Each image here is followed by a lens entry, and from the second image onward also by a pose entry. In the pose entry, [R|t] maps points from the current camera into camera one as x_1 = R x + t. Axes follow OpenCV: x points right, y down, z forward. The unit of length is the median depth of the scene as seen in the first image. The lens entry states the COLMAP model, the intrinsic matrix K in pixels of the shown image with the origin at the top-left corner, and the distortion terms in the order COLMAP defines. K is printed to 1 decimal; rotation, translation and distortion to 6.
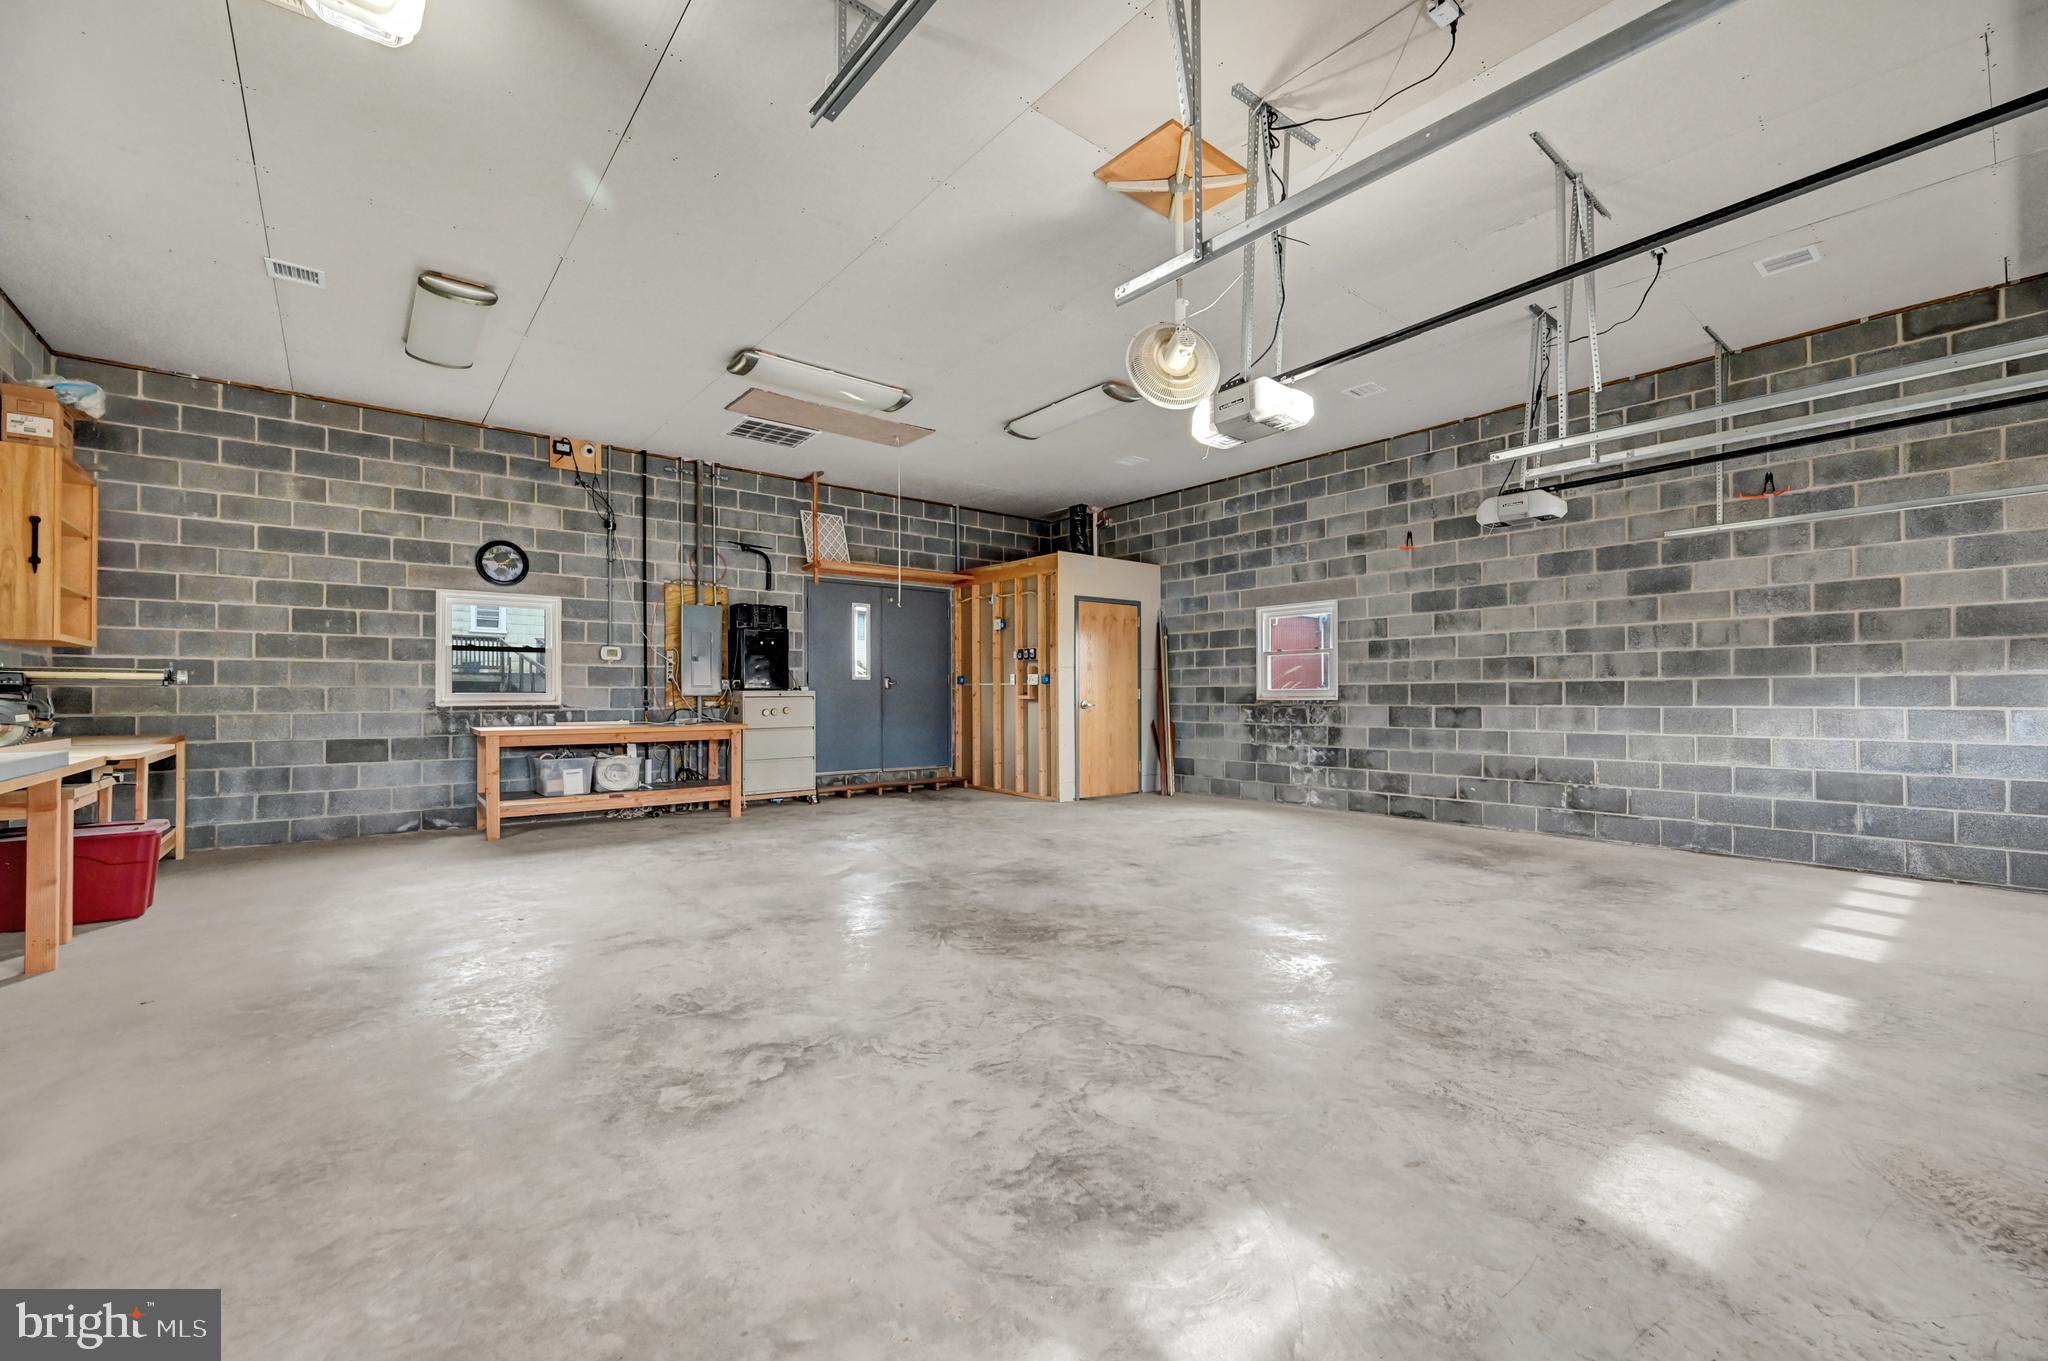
lens RADIAL K [[802.6, 0, 1046.6], [0, 802.6, 685.8], [0, 0, 1]] dist [-0.001352, -0.000183]
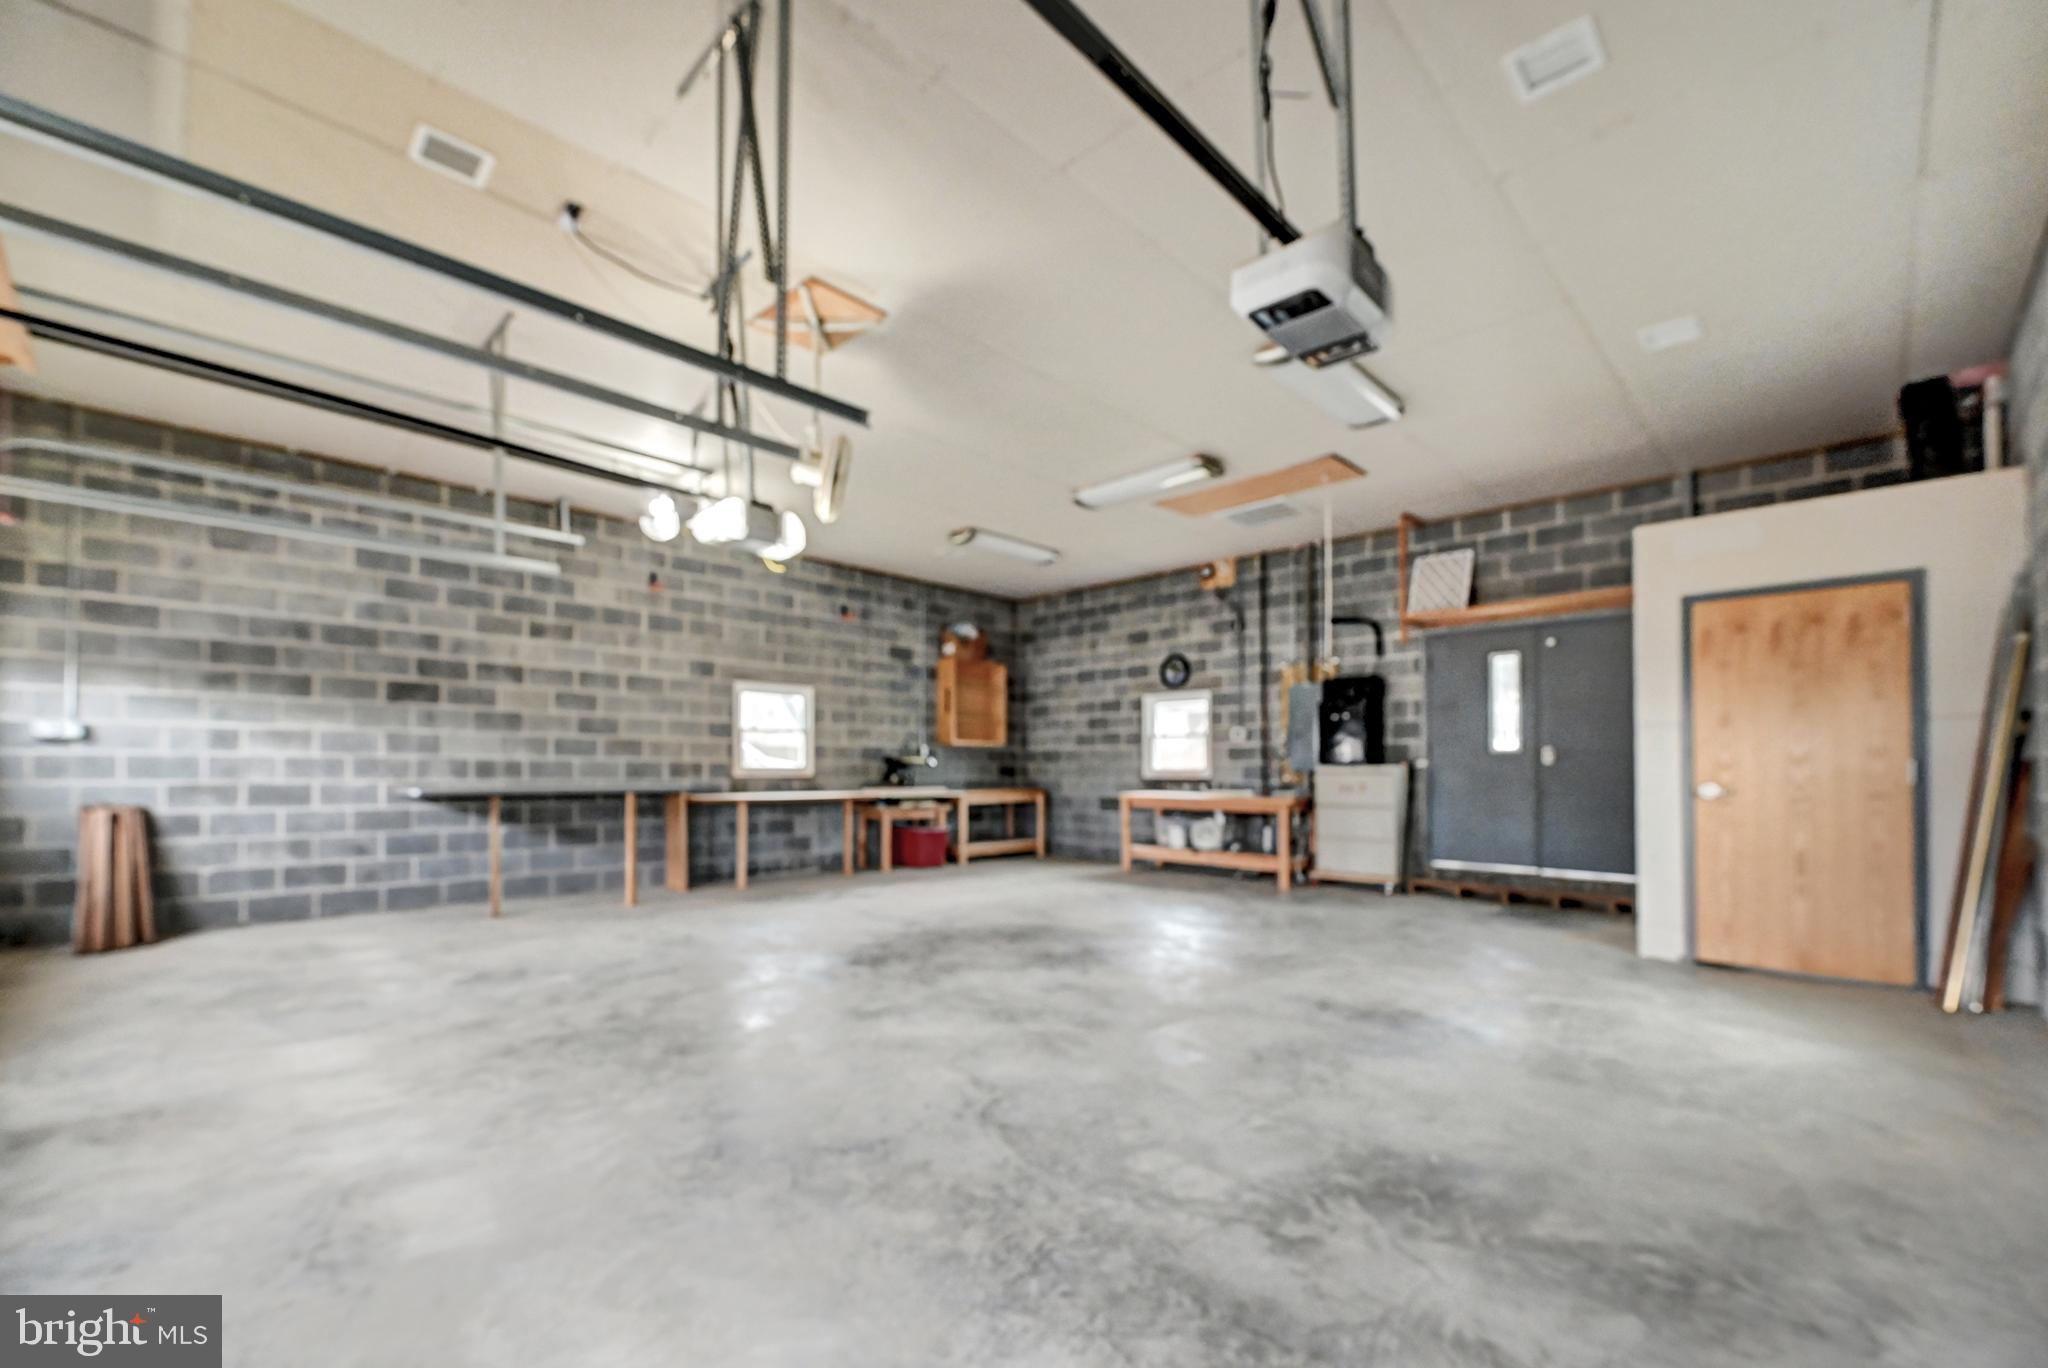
lens RADIAL K [[848.2, 0, 1013.3], [0, 848.2, 750.6], [0, 0, 1]] dist [-0.002824, -0.000365]
pose [[0.110848, -0.021509, -0.993605, 0.691186], [0.007259, 0.999757, -0.020833, 0.006913], [0.993811, -0.004903, 0.110977, 0.568141]]
